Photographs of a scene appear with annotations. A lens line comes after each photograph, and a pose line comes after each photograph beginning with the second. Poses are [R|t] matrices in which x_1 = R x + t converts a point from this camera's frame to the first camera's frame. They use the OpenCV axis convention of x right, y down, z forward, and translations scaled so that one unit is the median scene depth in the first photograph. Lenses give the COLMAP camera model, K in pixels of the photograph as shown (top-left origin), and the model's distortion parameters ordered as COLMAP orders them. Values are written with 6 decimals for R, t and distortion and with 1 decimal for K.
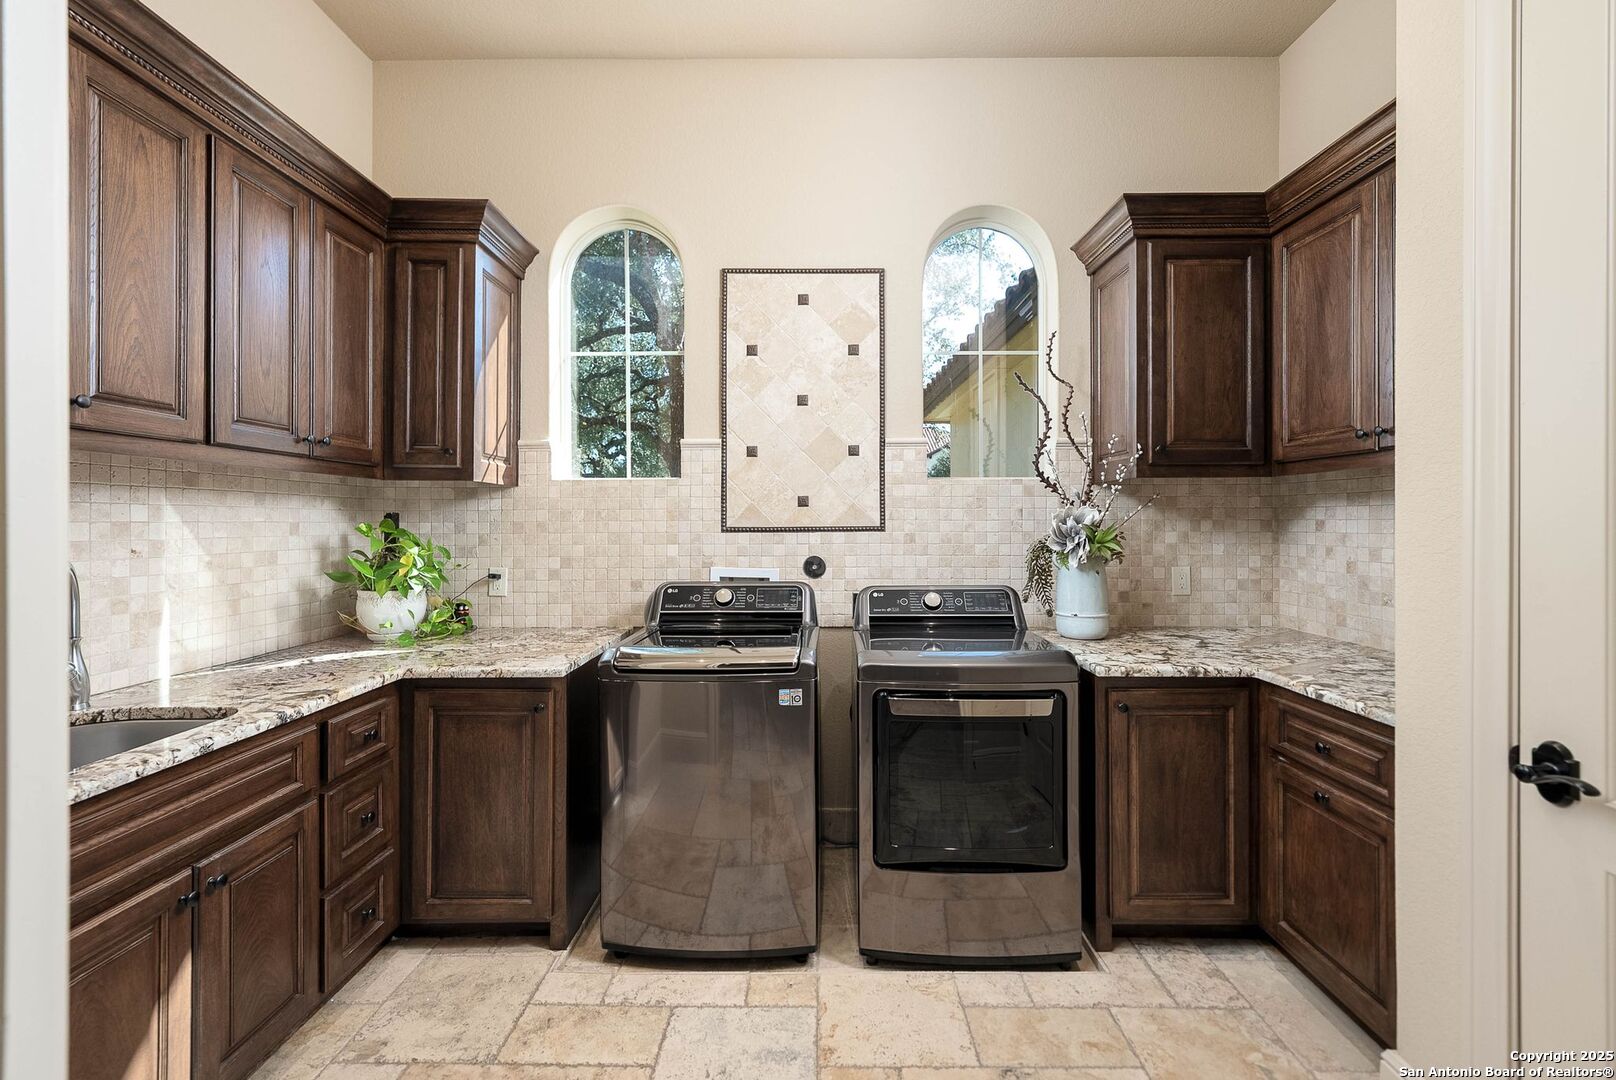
lens RADIAL K [[737.1, 0, 821.6], [0, 737.1, 522.9], [0, 0, 1]] dist [-0.000055, 0.000149]
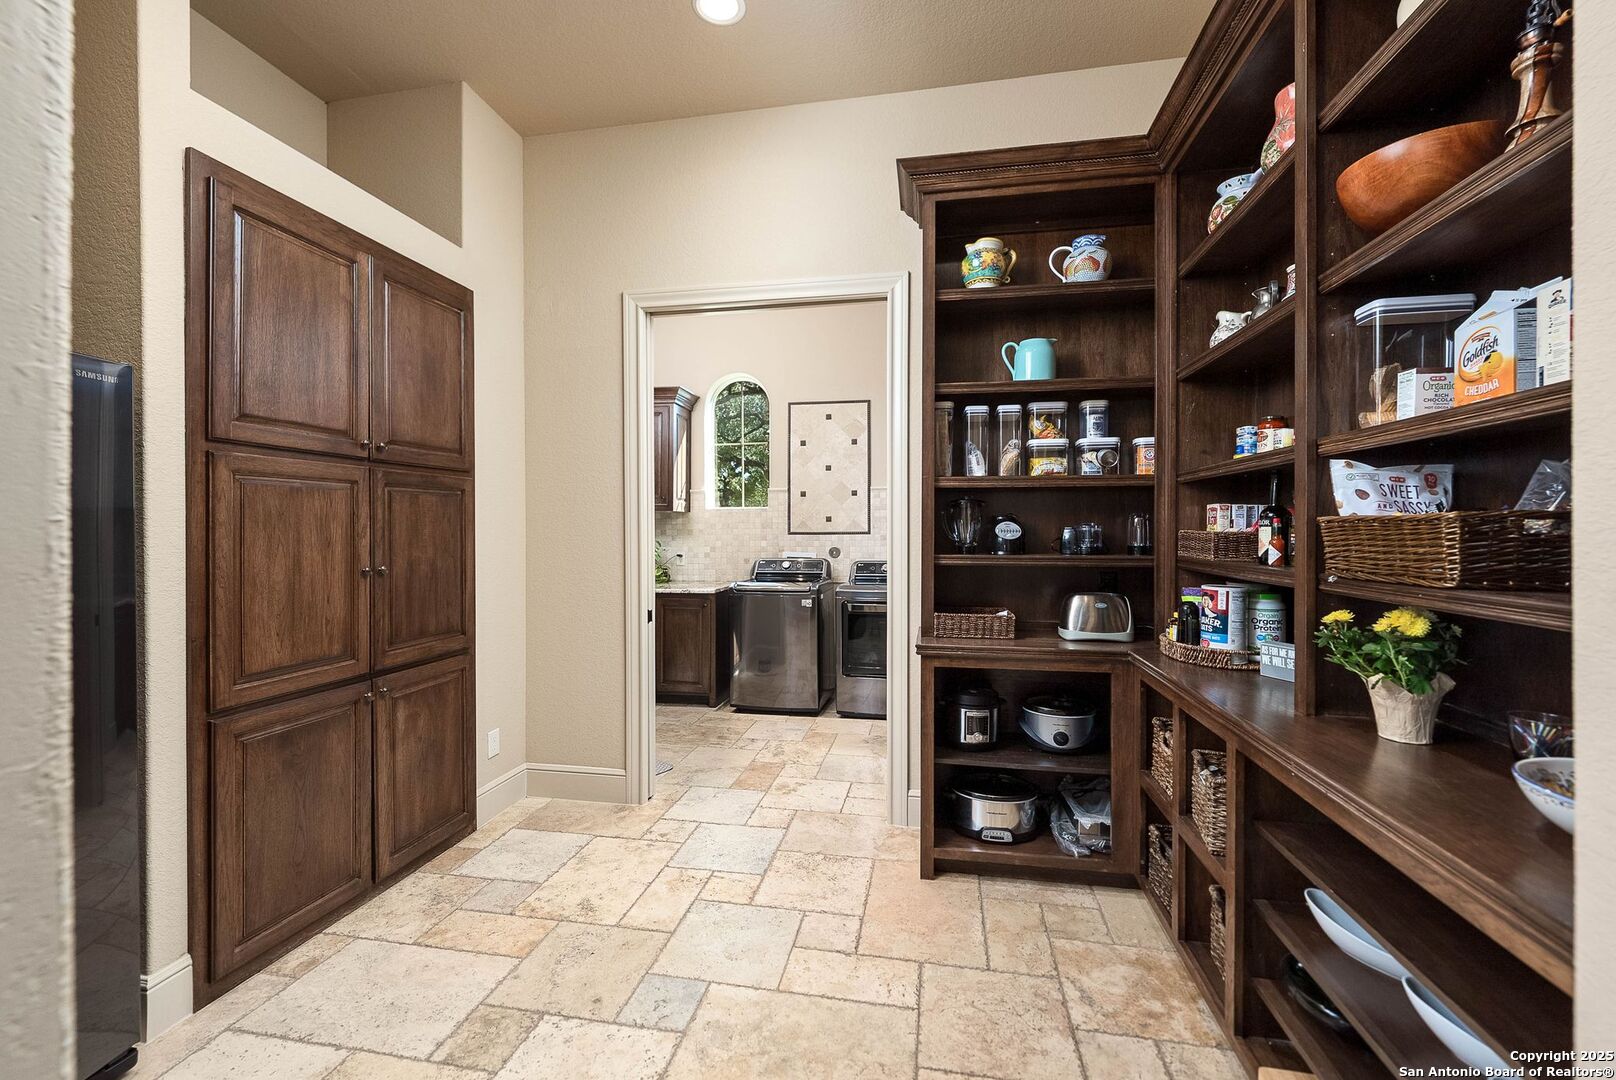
lens RADIAL K [[678.4, 0, 851.5], [0, 678.4, 532.8], [0, 0, 1]] dist [-0.009581, 0.000222]
pose [[0.993490, 0.000183, -0.113922, 0.248289], [0.000236, 0.999993, 0.003667, 0.001313], [0.113922, -0.003670, 0.993483, -0.820642]]
